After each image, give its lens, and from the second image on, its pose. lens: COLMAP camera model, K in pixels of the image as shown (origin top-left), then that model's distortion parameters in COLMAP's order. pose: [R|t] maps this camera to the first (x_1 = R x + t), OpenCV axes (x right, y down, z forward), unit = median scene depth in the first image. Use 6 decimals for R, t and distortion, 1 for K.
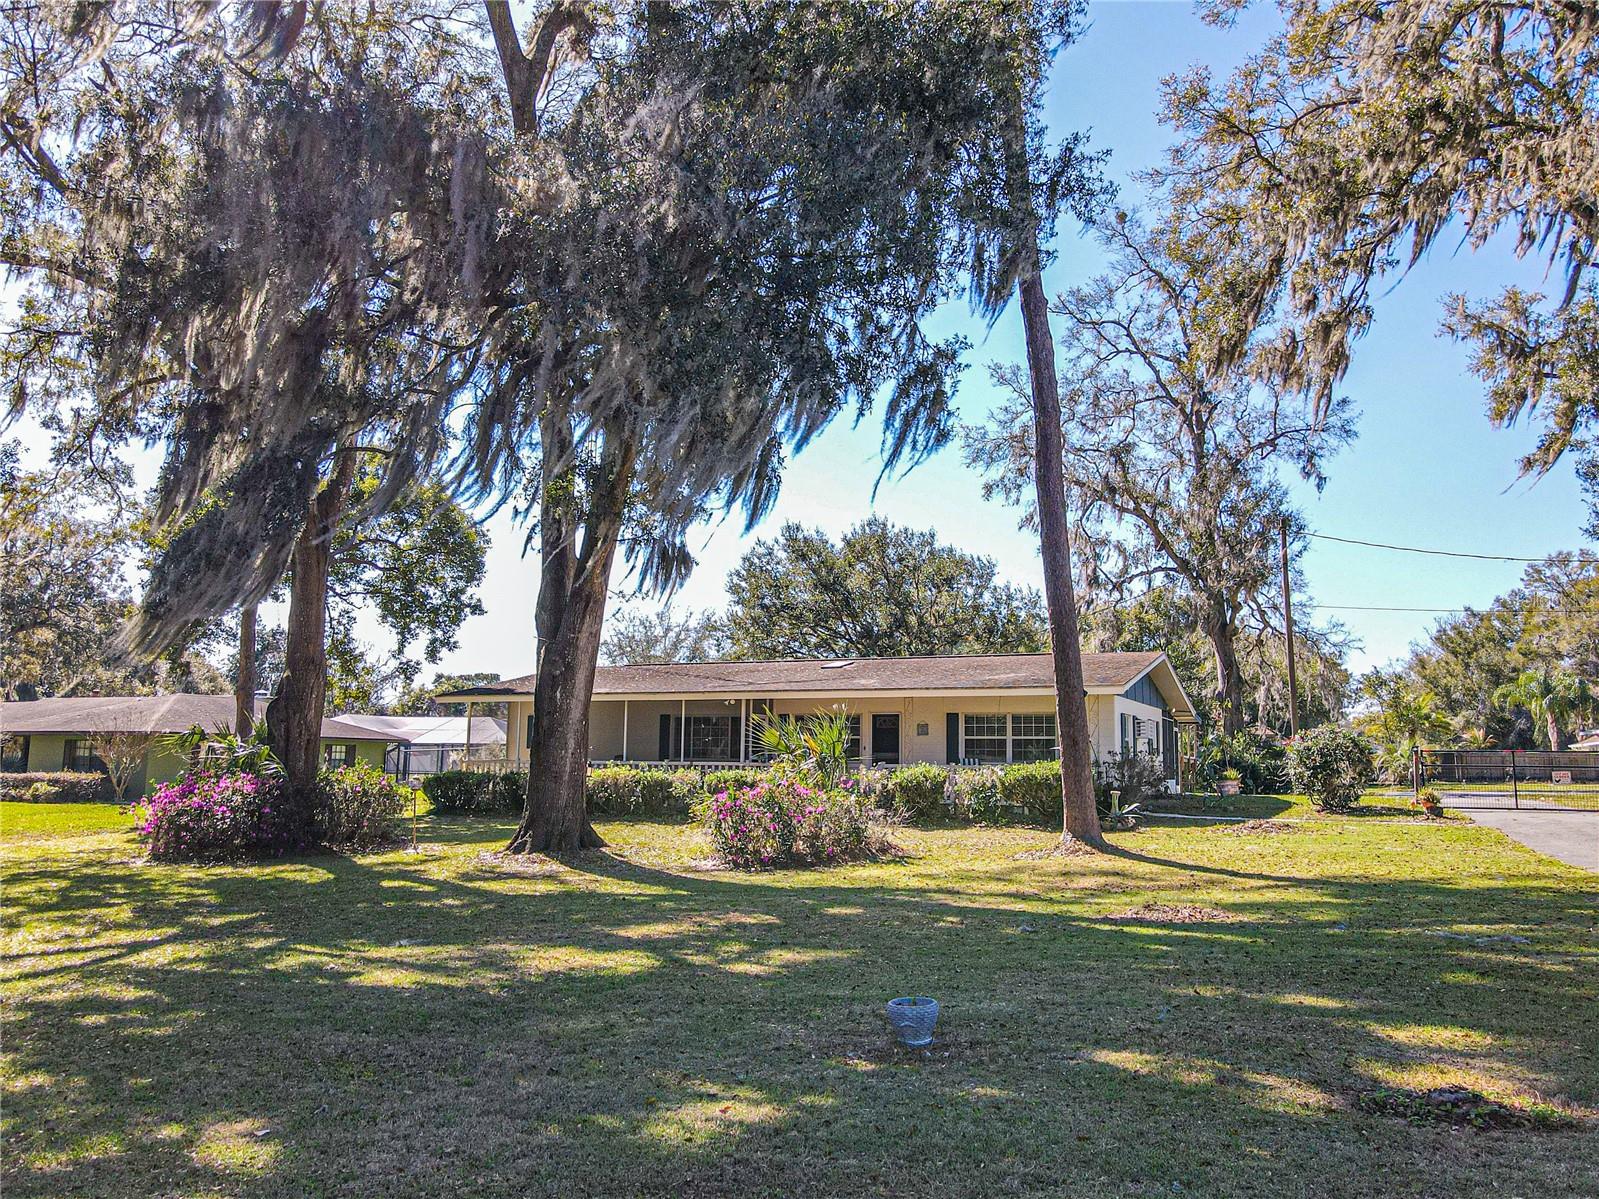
lens RADIAL K [[1198.6, 0, 802.1], [0, 1198.6, 602.8], [0, 0, 1]] dist [-0.004133, 0.037503]
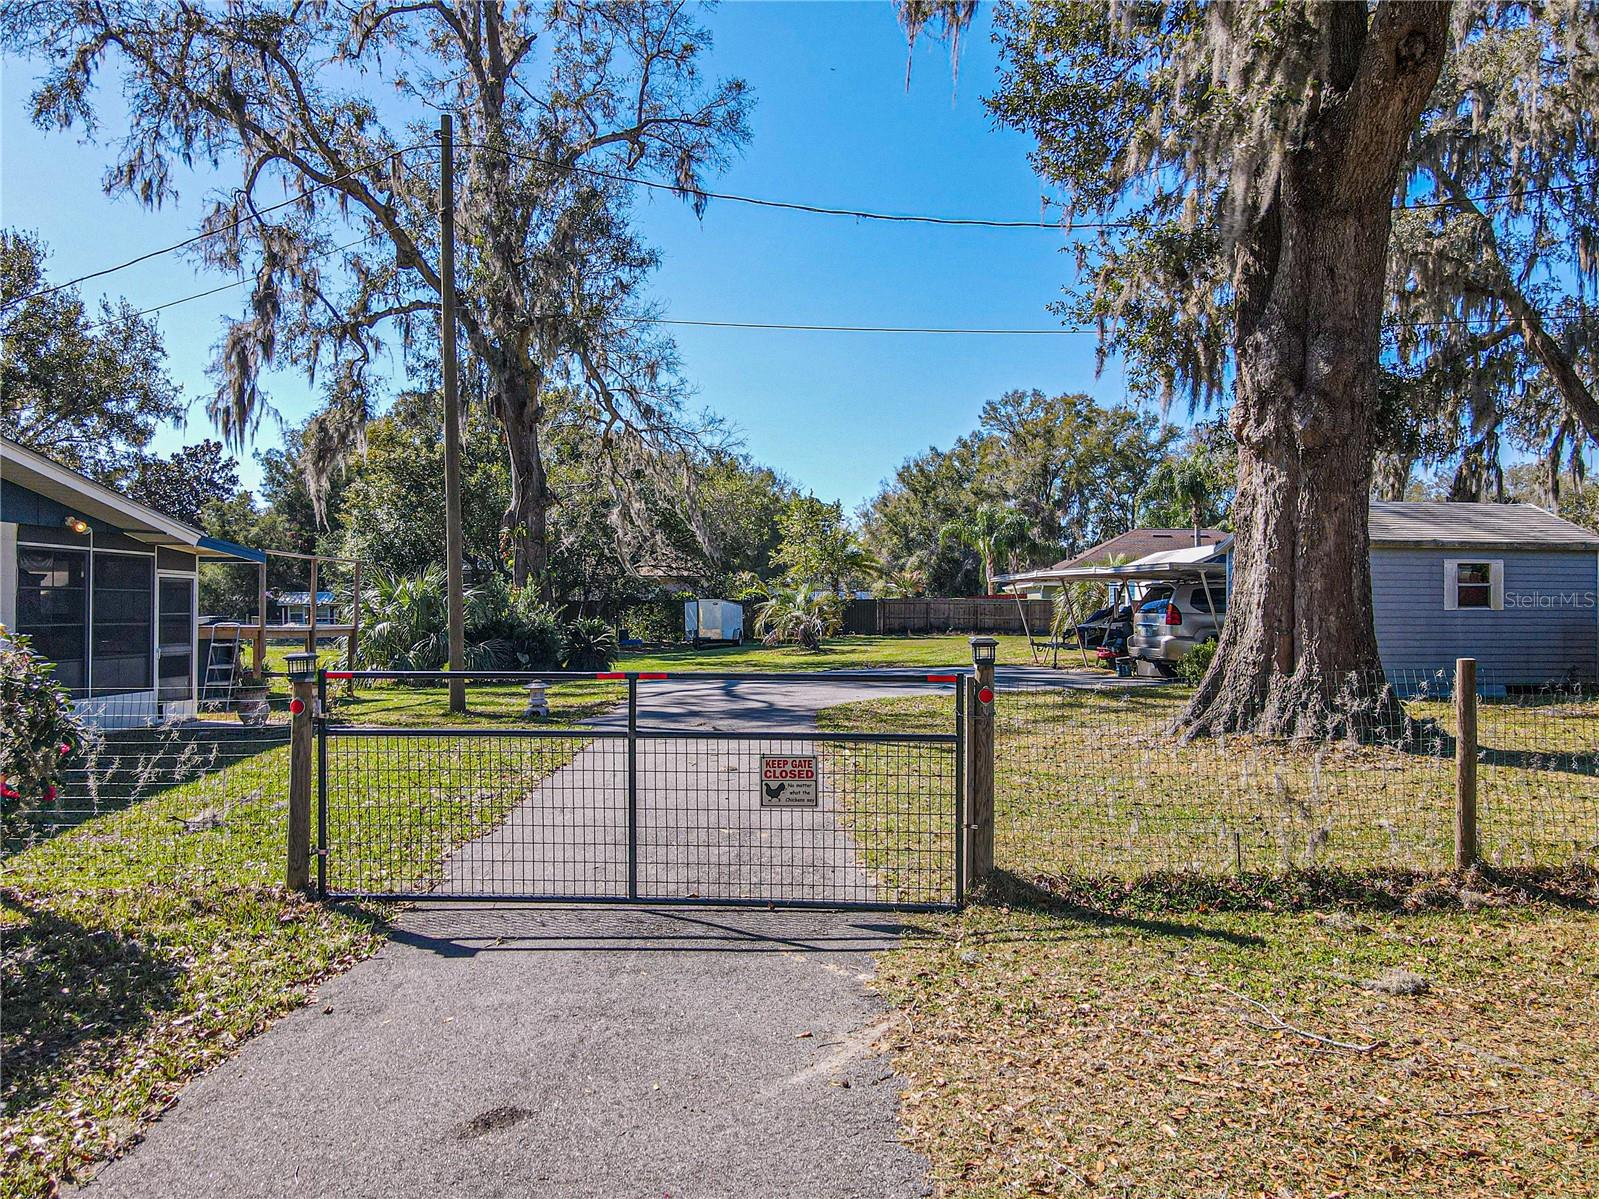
lens RADIAL K [[1198.6, 0, 802.1], [0, 1198.6, 602.8], [0, 0, 1]] dist [-0.004133, 0.037503]
pose [[0.926159, -0.004159, 0.377111, 0.103000], [-0.047071, 0.990845, 0.126533, 0.014325], [-0.374185, -0.134941, 0.917484, 0.148934]]
